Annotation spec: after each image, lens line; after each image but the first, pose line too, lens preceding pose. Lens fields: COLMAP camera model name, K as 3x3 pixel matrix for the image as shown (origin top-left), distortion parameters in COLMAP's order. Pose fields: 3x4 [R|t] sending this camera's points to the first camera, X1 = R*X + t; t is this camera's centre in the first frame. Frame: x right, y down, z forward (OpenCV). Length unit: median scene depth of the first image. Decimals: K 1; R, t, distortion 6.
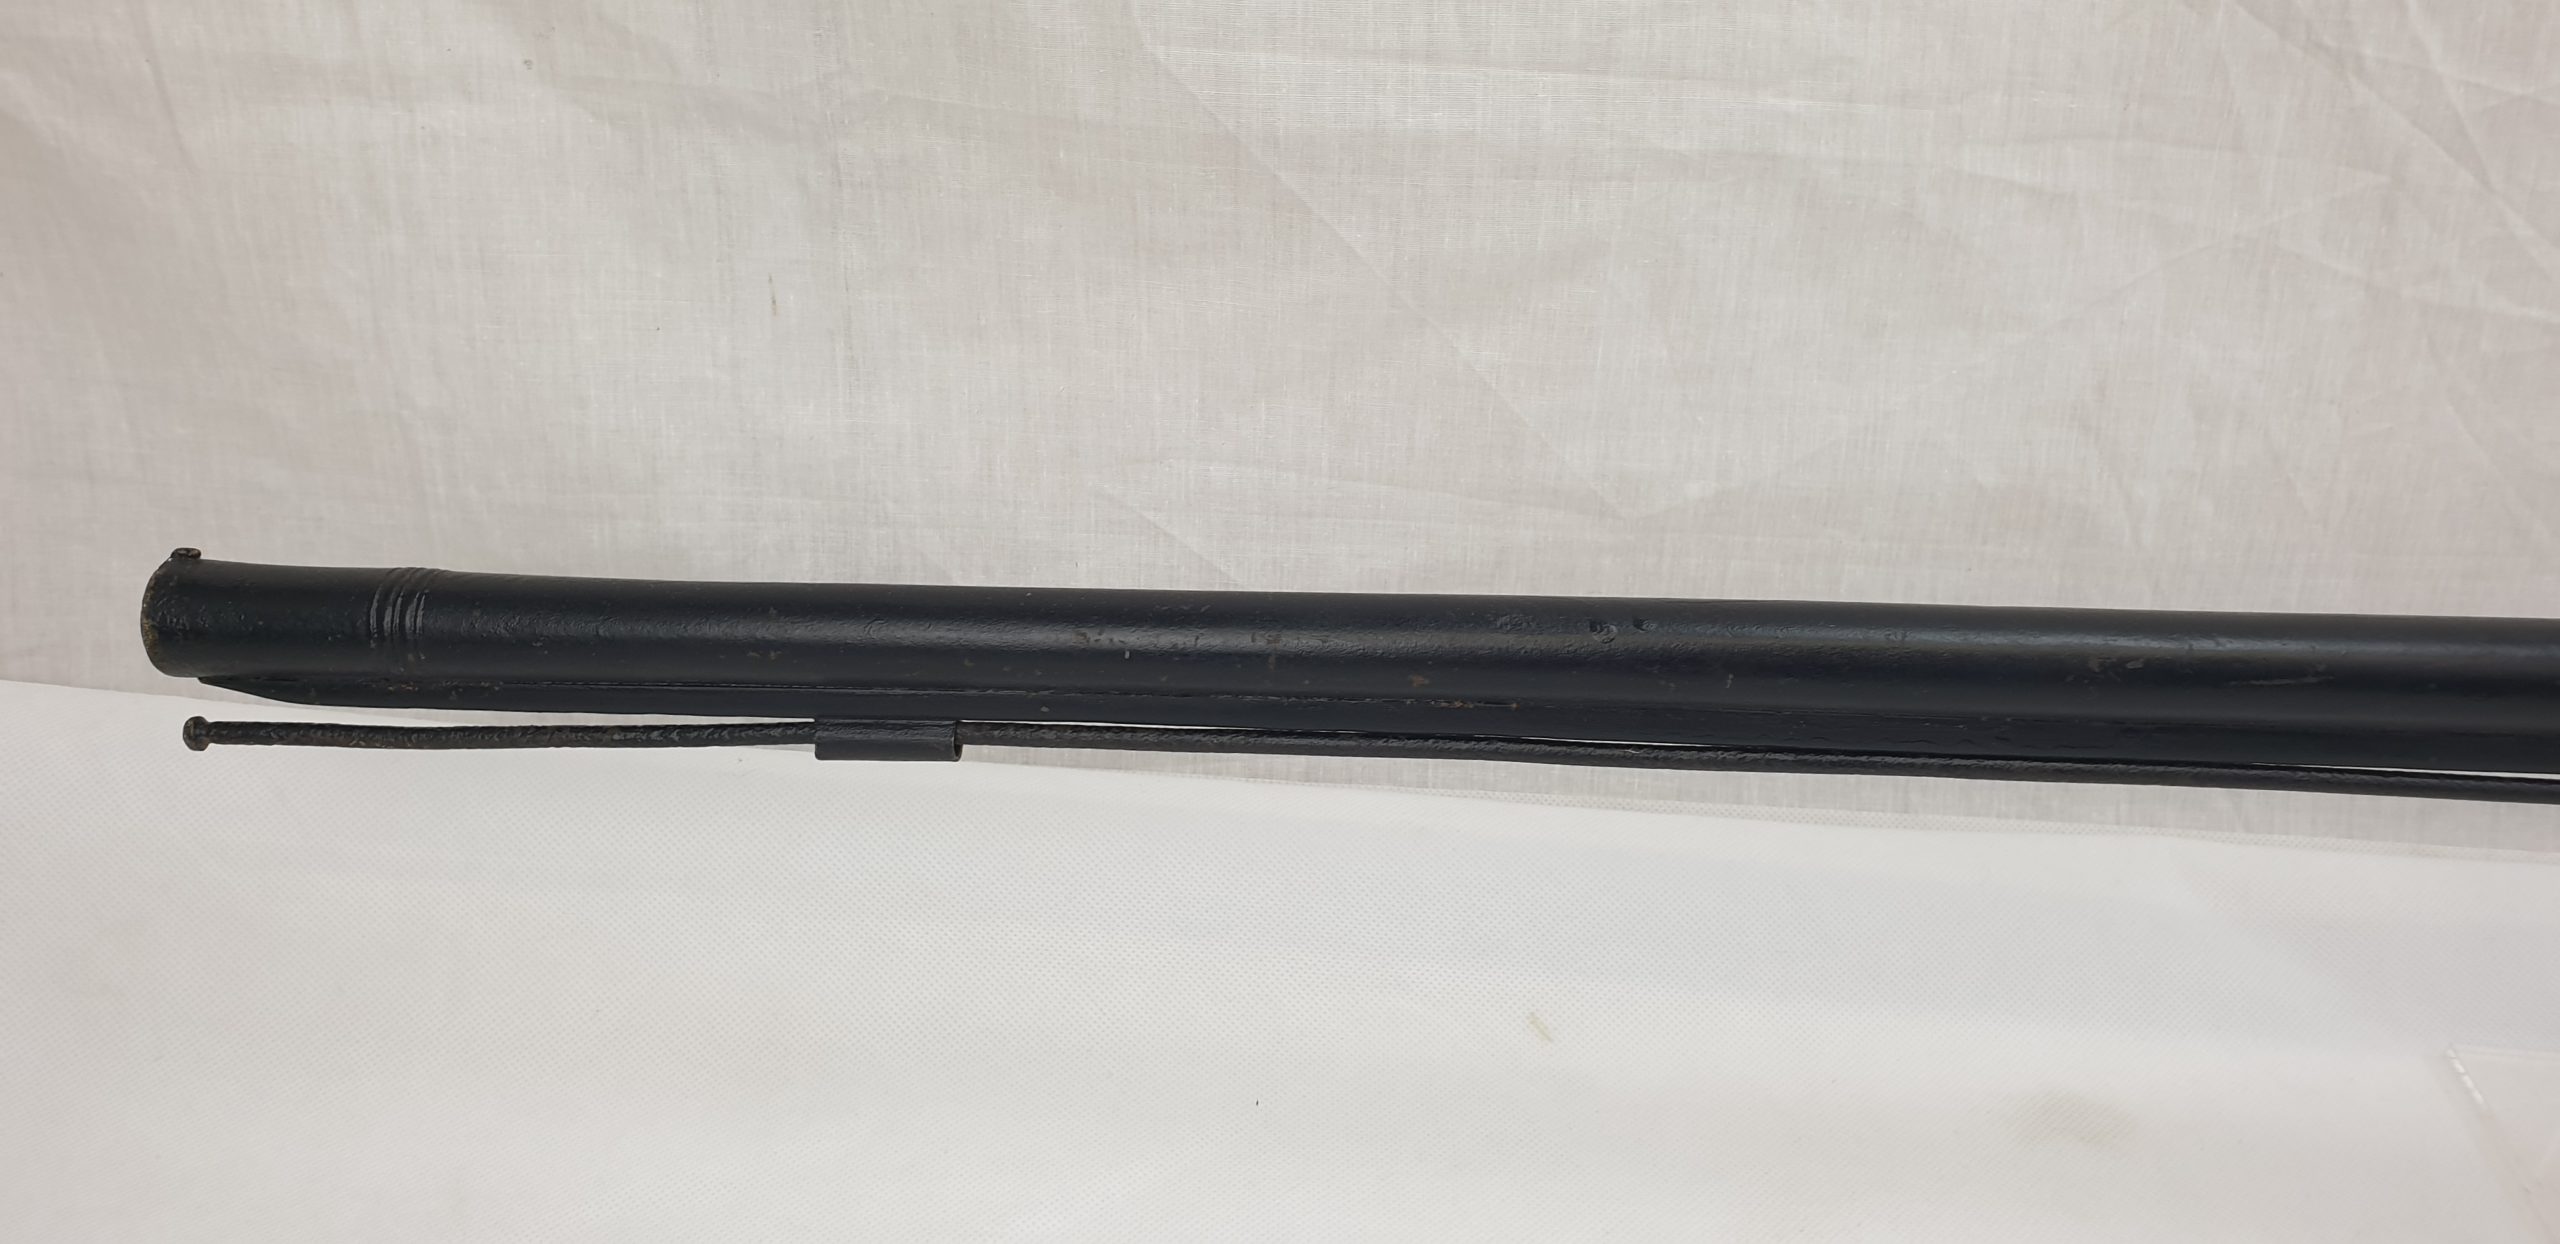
lens RADIAL K [[2052.6, 0, 1221.5], [0, 2052.6, 621.2], [0, 0, 1]] dist [0.011036, -0.022527]
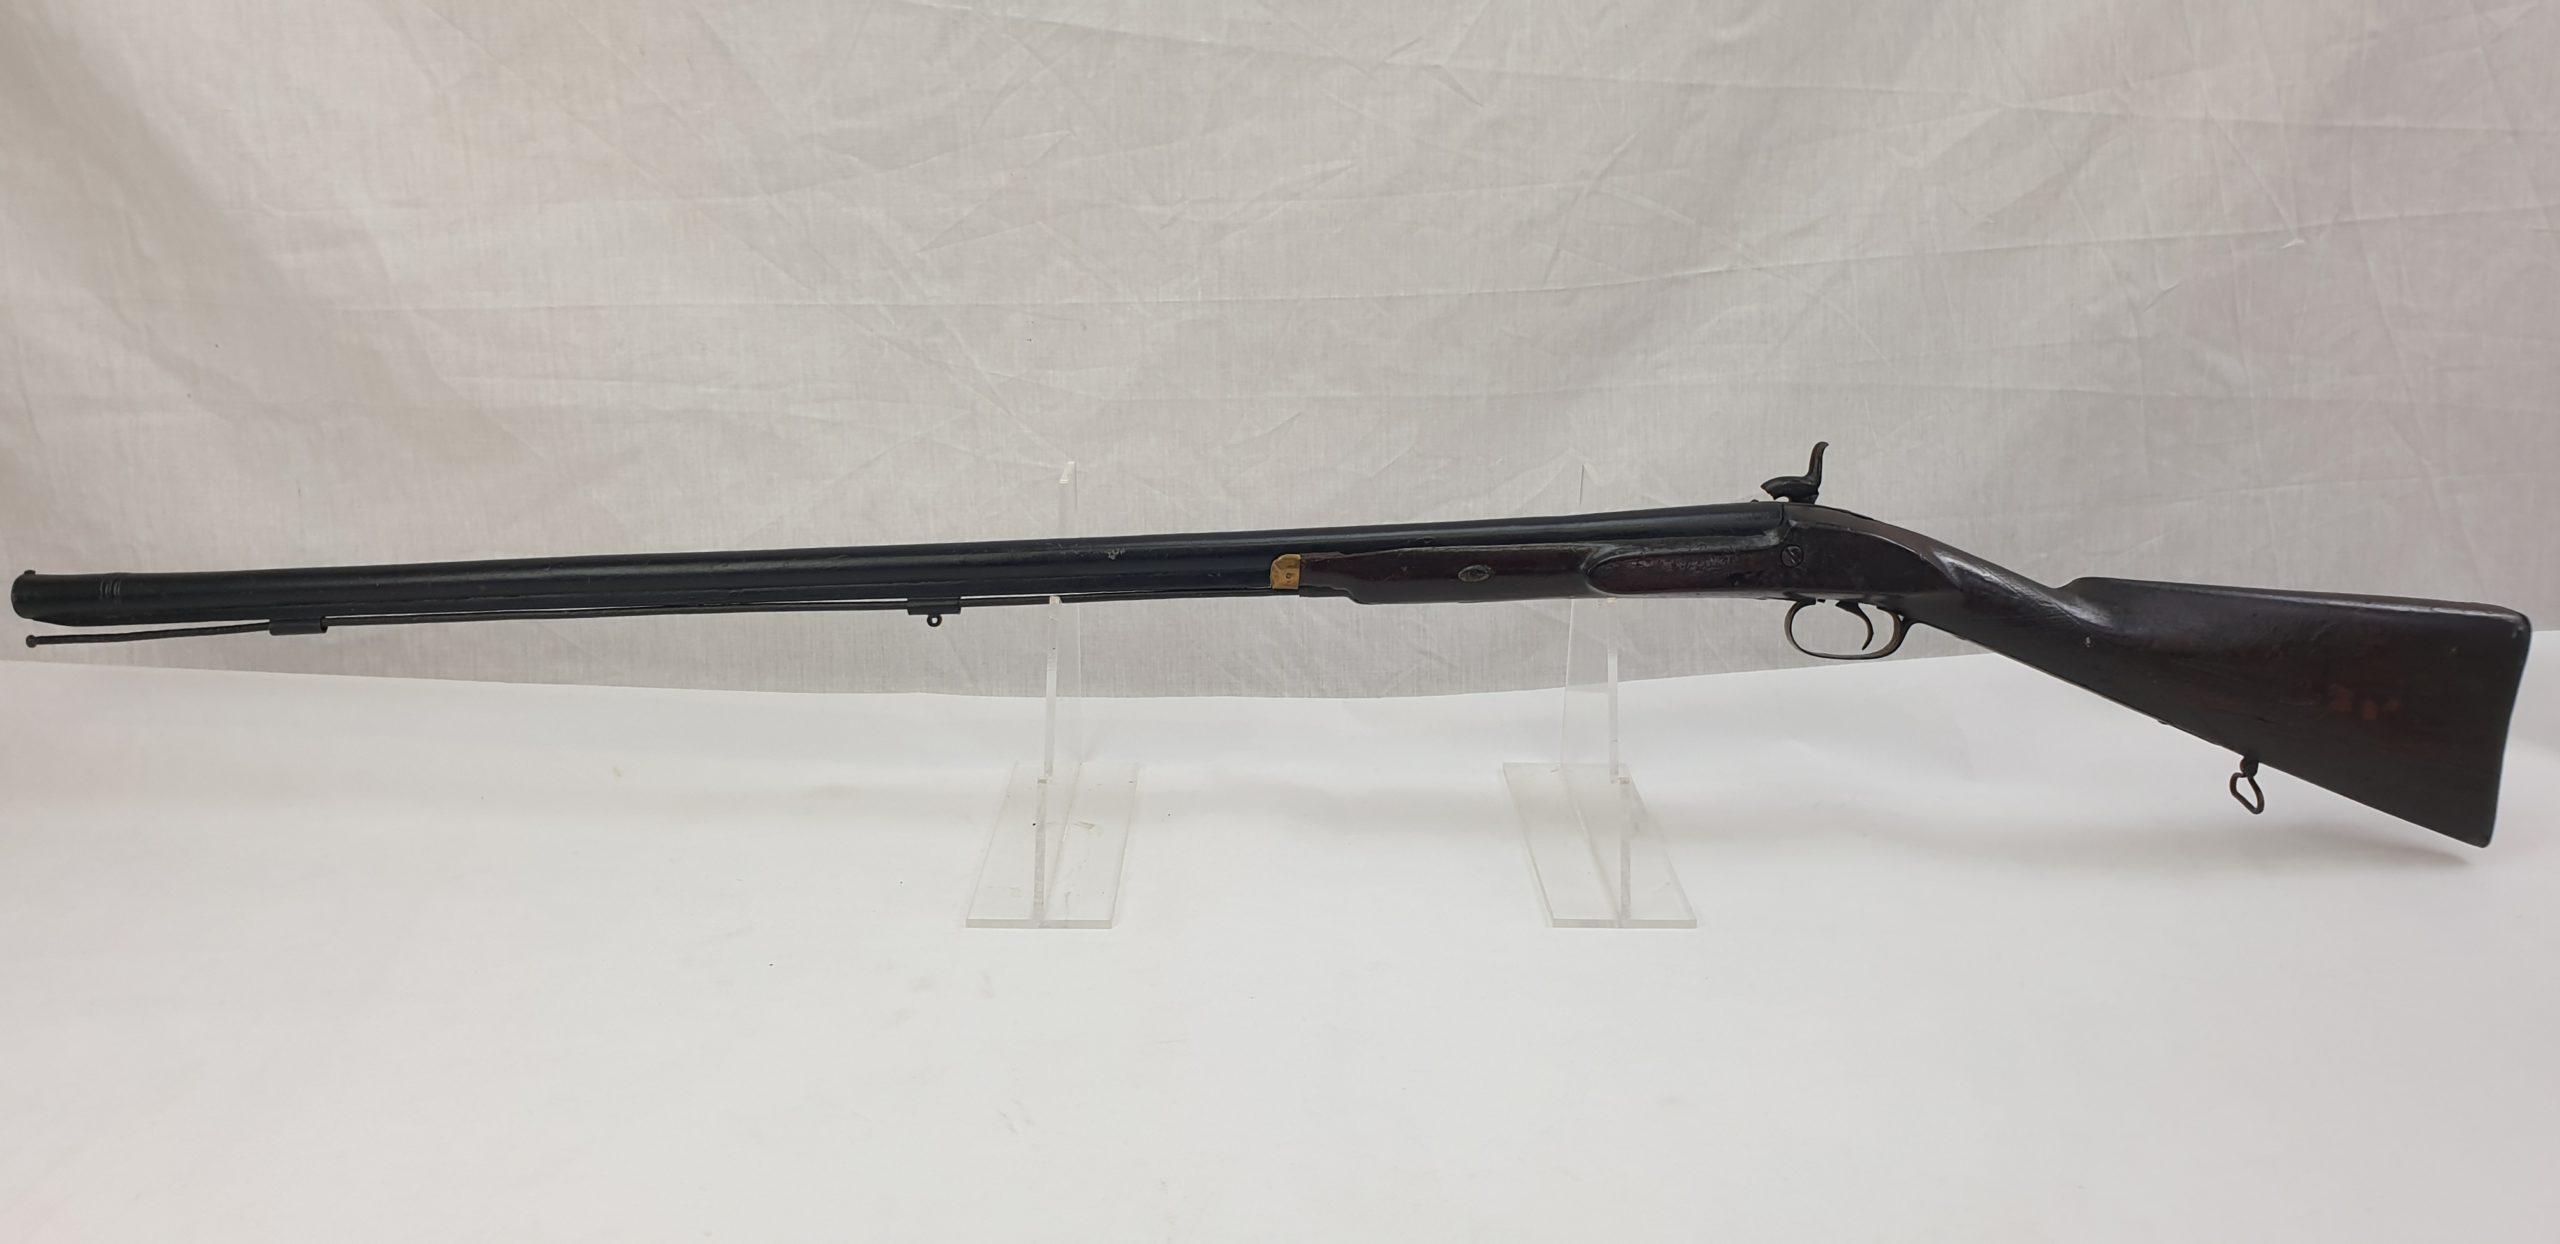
lens RADIAL K [[2052.6, 0, 1276.5], [0, 2052.6, 633.7], [0, 0, 1]] dist [0.011036, -0.022527]
pose [[0.997035, -0.044788, 0.062574, 0.767636], [0.054460, 0.985187, -0.162606, 0.464733], [-0.054364, 0.165531, 0.984705, -1.390691]]
